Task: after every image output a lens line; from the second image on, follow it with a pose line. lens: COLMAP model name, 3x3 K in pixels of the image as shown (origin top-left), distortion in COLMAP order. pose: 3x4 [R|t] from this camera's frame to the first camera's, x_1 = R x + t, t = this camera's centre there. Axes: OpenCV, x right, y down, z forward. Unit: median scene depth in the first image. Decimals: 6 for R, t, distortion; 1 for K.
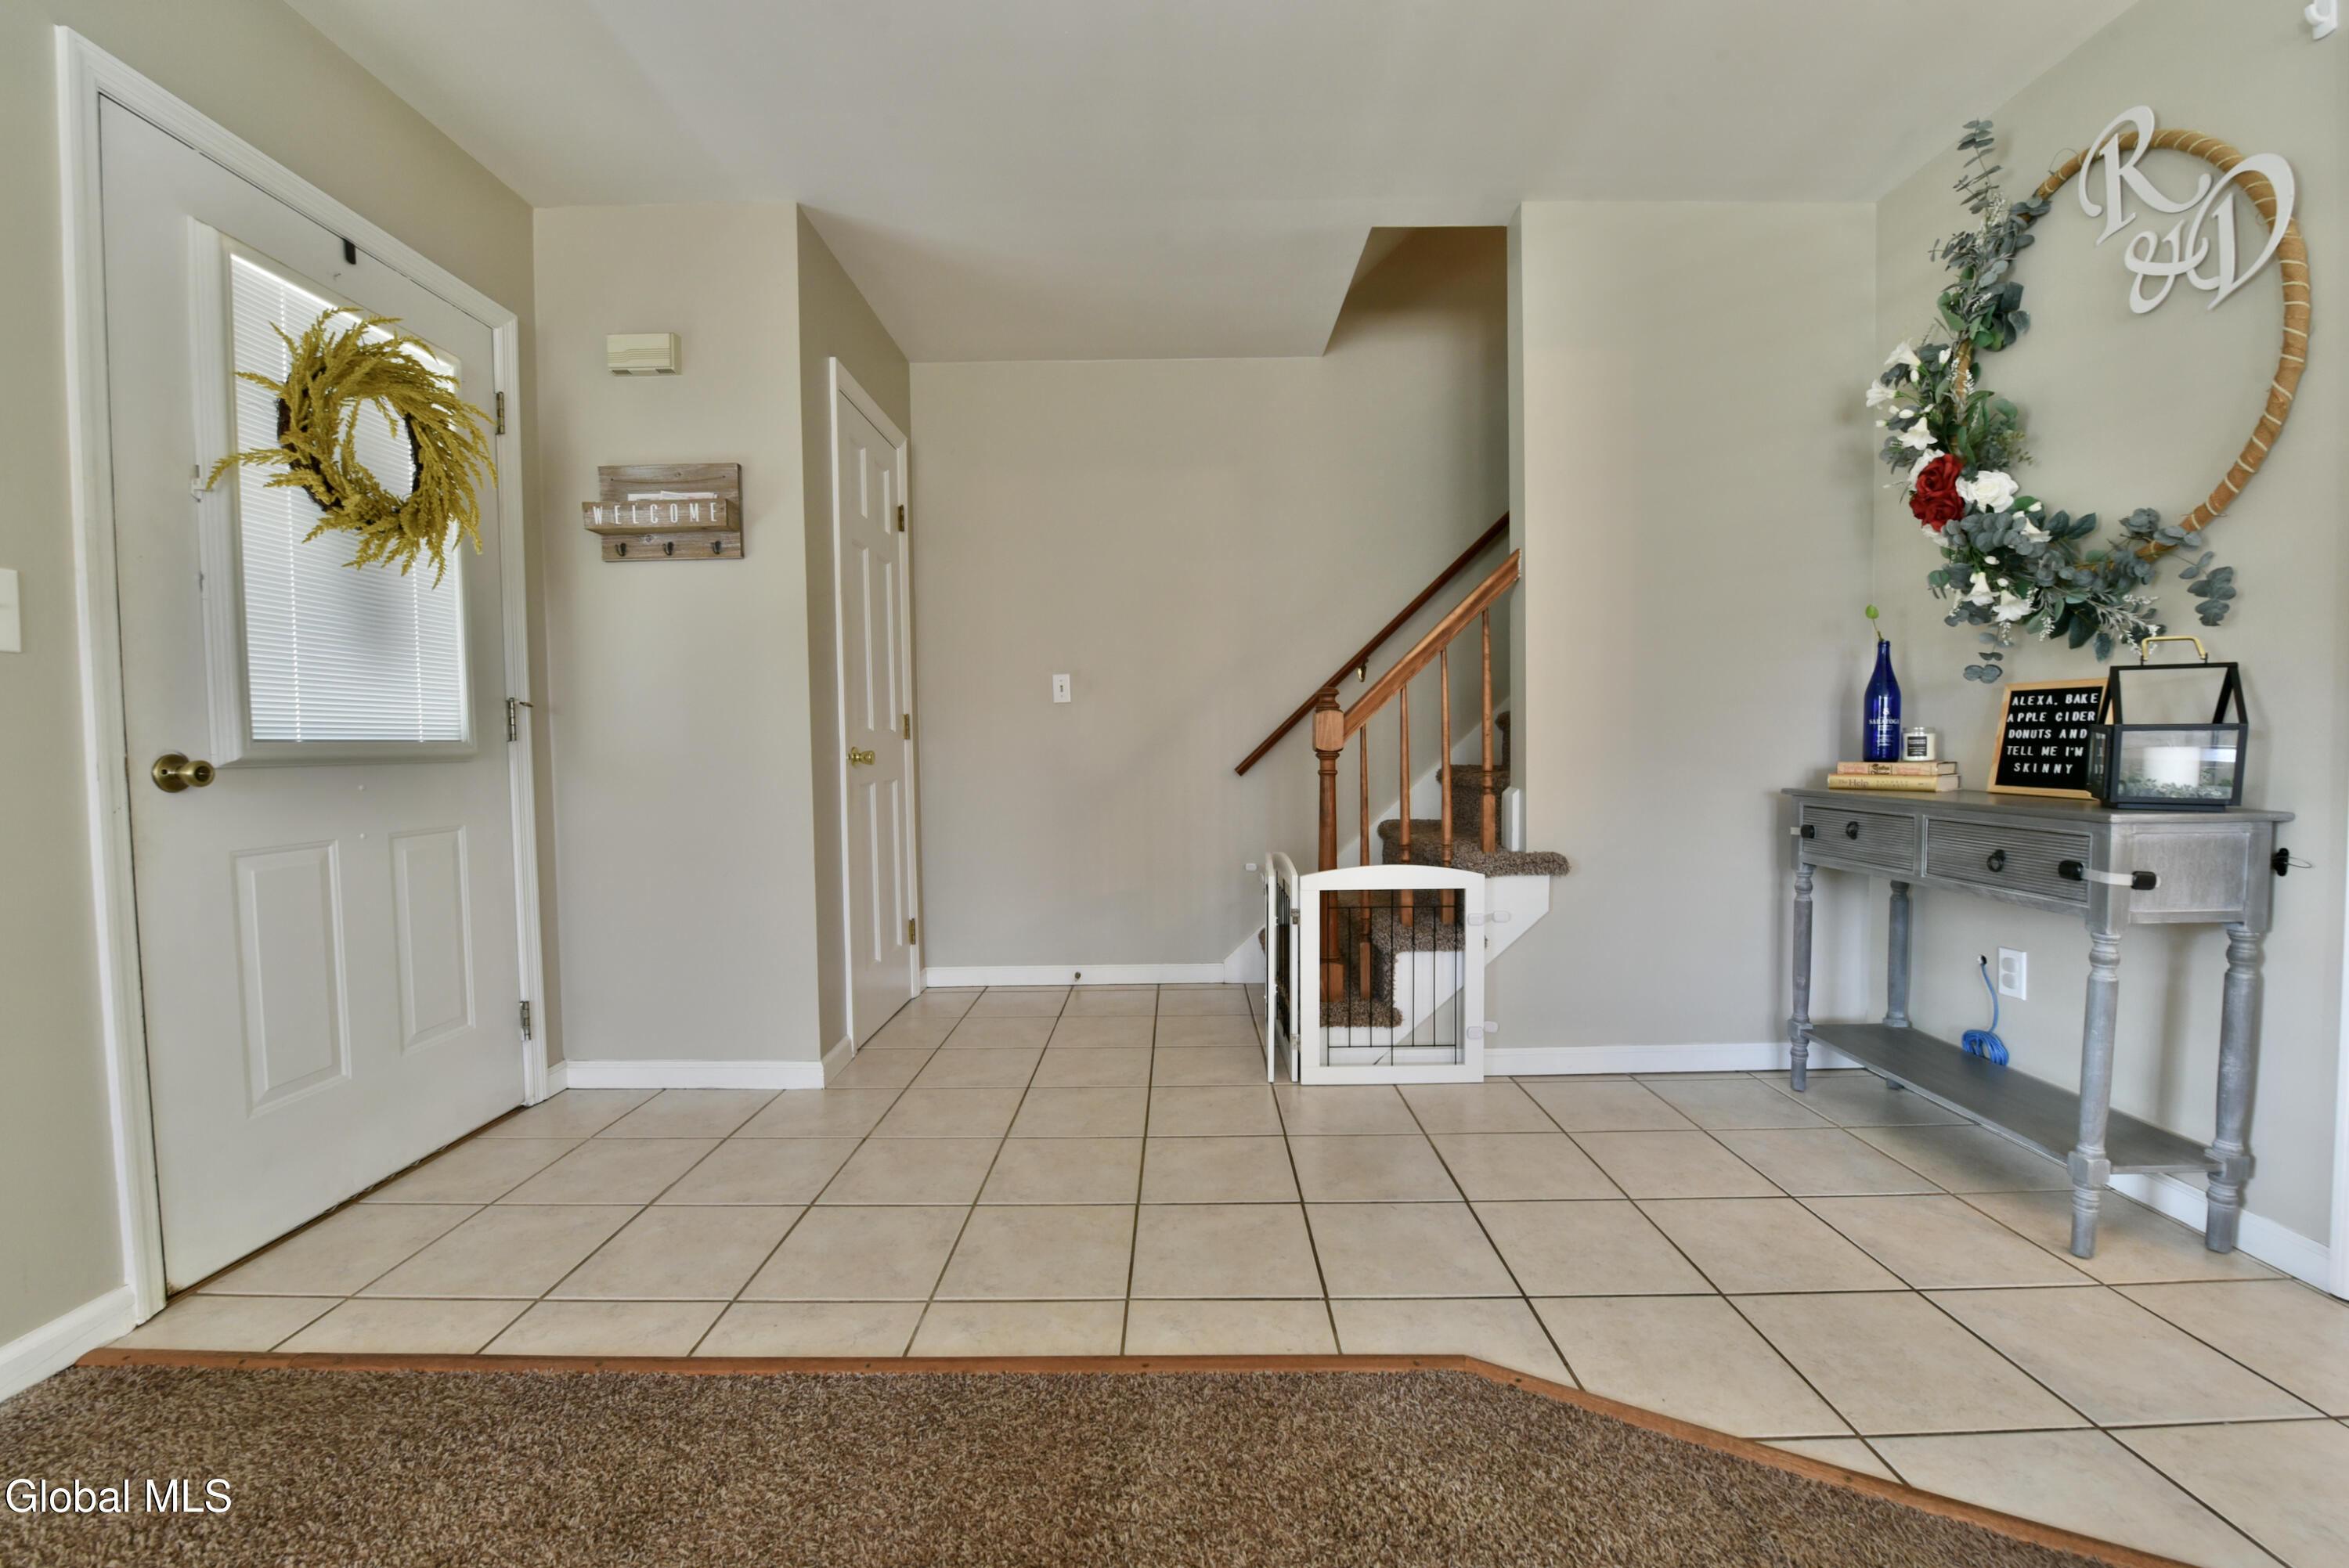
lens RADIAL K [[942.4, 0, 1177.5], [0, 942.4, 785.4], [0, 0, 1]] dist [-0.015211, -0.002945]
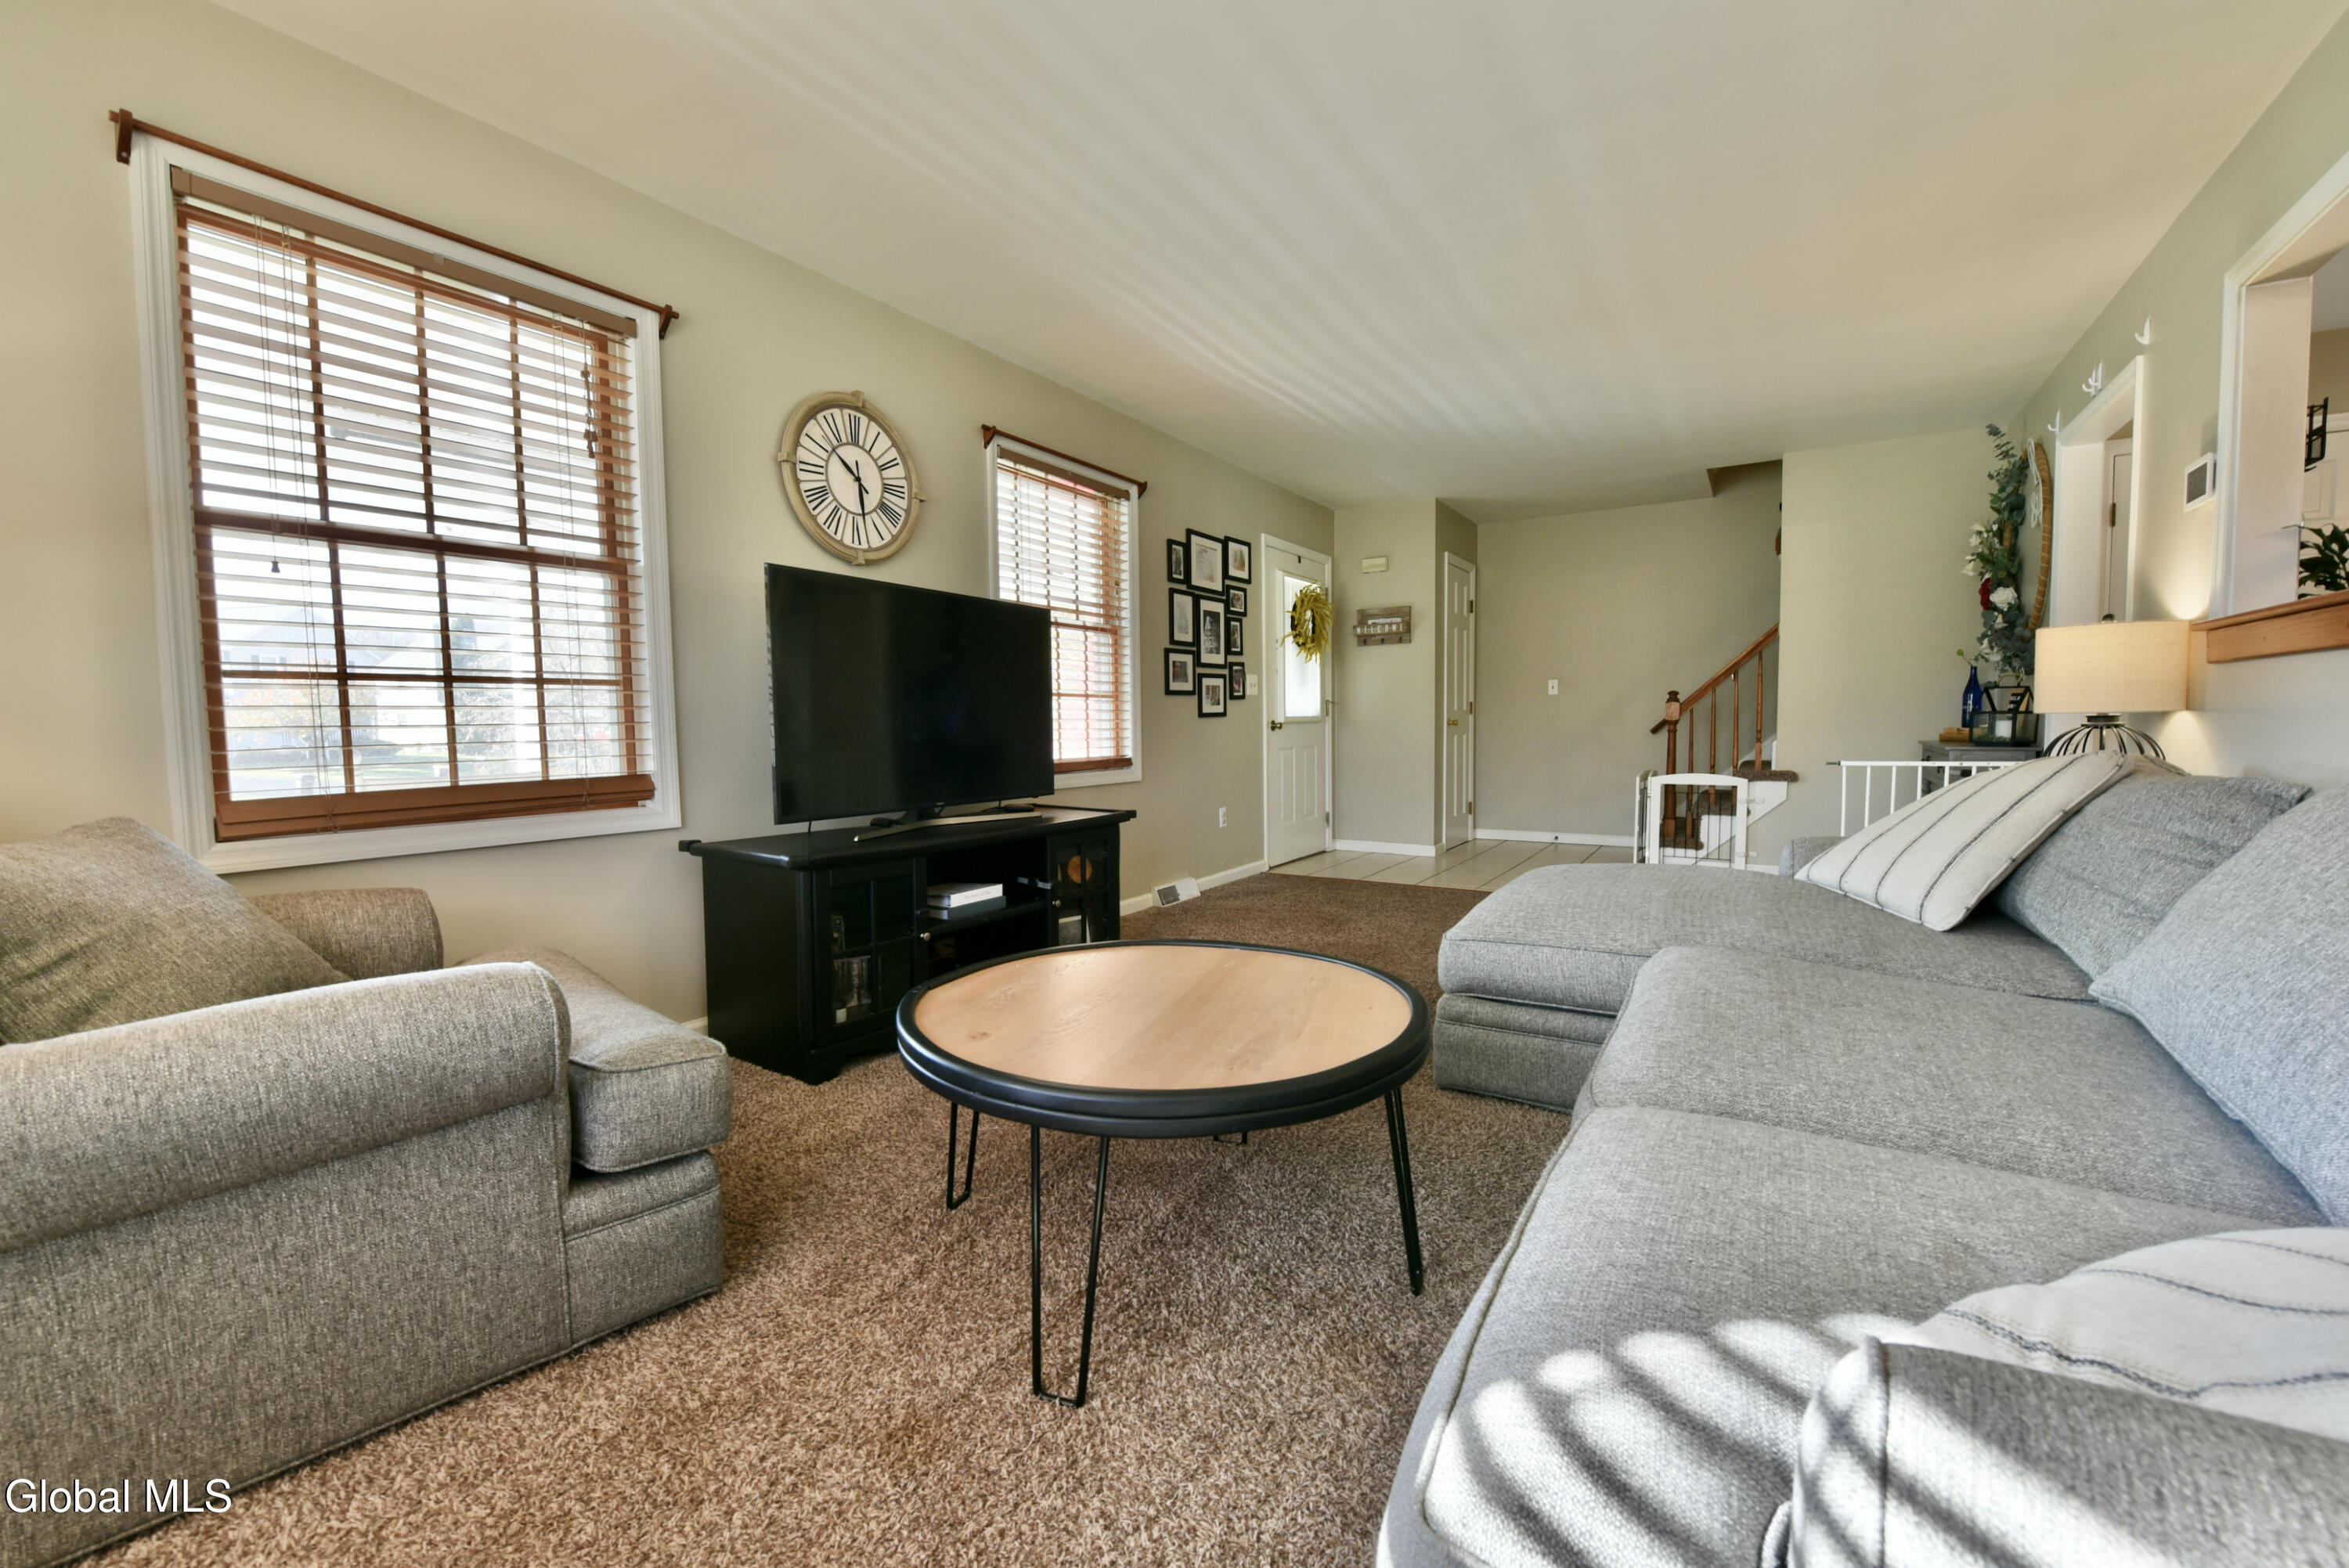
lens RADIAL K [[942.4, 0, 1177.5], [0, 942.4, 785.4], [0, 0, 1]] dist [-0.015211, -0.002945]
pose [[0.846765, 0.039934, -0.530466, 0.411246], [-0.020776, 0.998900, 0.042034, 0.051763], [0.531562, -0.024573, 0.846663, -1.676304]]
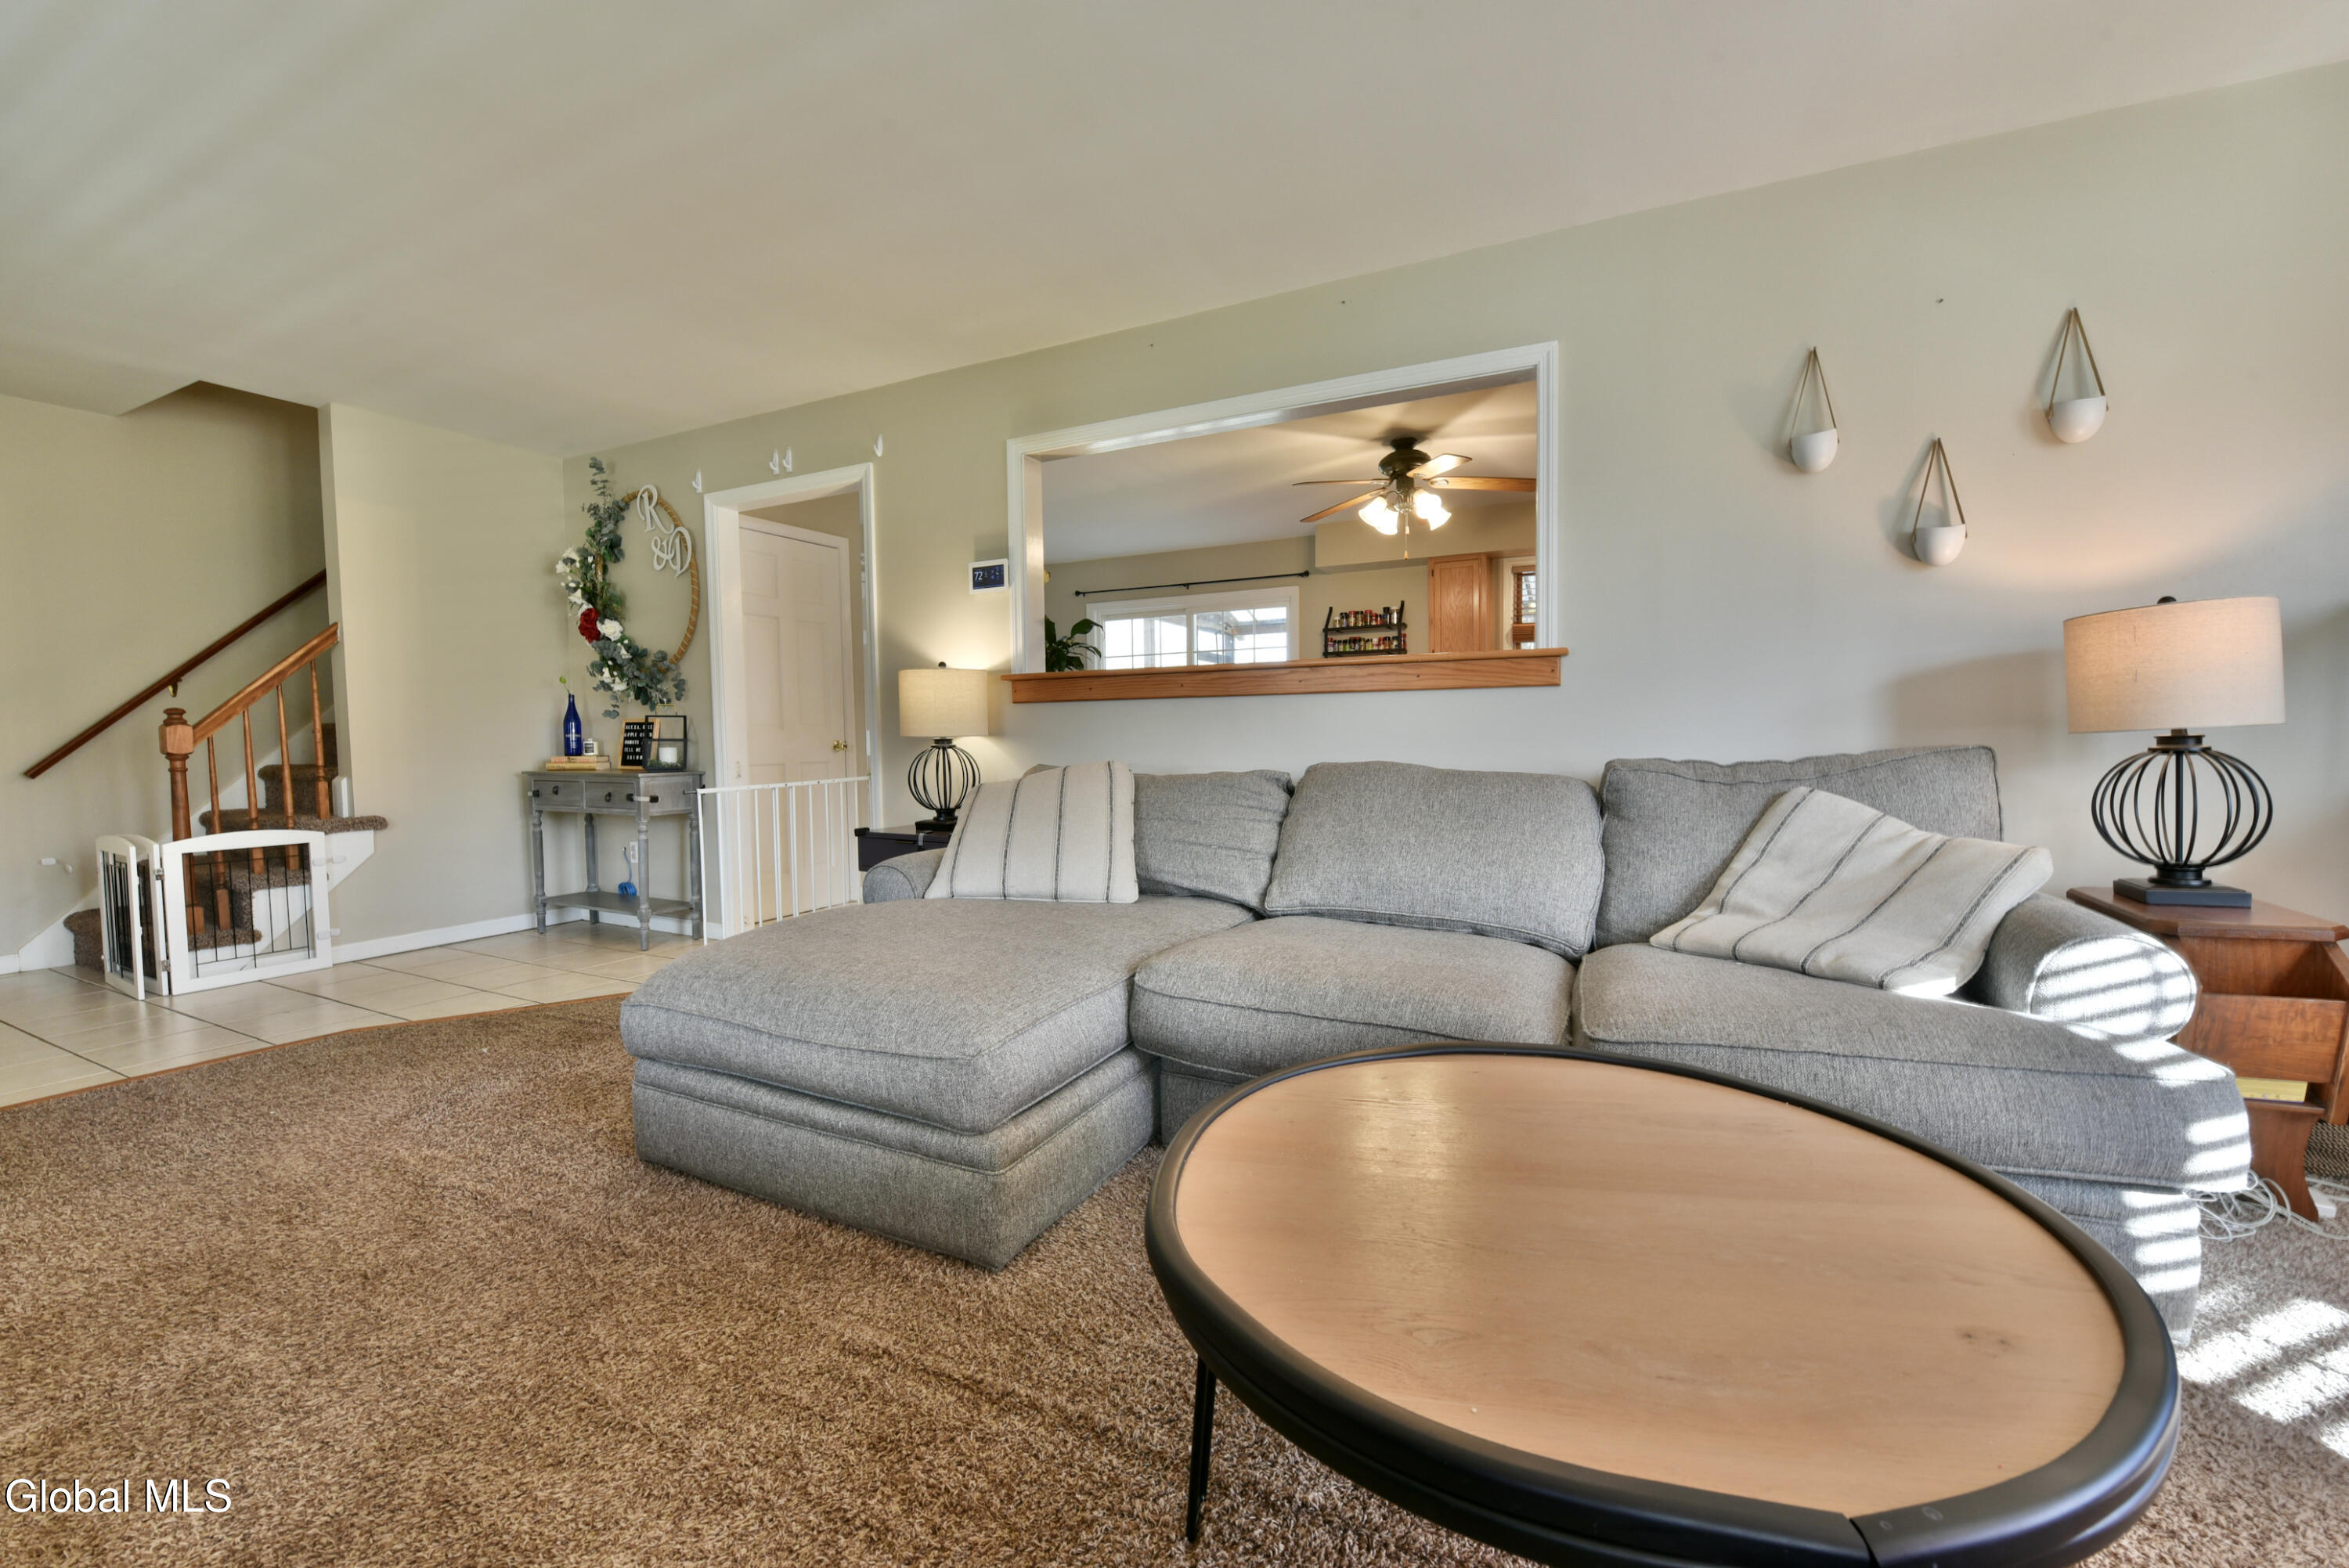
lens RADIAL K [[942.4, 0, 1177.5], [0, 942.4, 785.4], [0, 0, 1]] dist [-0.015211, -0.002945]
pose [[0.442207, -0.040312, 0.896007, -0.482322], [0.042776, 0.998801, 0.023826, 0.046715], [-0.895892, 0.027792, 0.443401, -1.081437]]
